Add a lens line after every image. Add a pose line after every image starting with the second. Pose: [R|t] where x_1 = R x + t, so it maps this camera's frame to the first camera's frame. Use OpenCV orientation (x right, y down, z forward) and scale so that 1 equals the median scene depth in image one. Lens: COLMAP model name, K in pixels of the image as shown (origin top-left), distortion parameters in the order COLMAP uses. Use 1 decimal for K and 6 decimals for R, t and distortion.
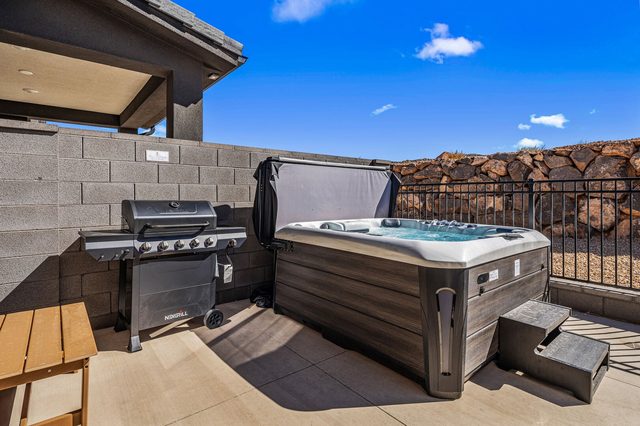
lens RADIAL K [[320.3, 0, 322.7], [0, 320.3, 198.3], [0, 0, 1]] dist [-0.018246, -0.000058]
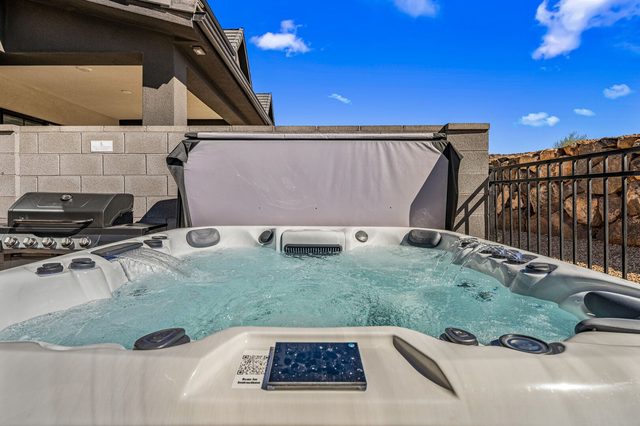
lens RADIAL K [[320.3, 0, 322.7], [0, 320.3, 198.3], [0, 0, 1]] dist [-0.018246, -0.000058]
pose [[0.774202, 0.006865, -0.632901, 0.527522], [-0.003370, 0.999972, 0.006725, 0.011318], [0.632930, -0.003073, 0.774203, 0.627697]]
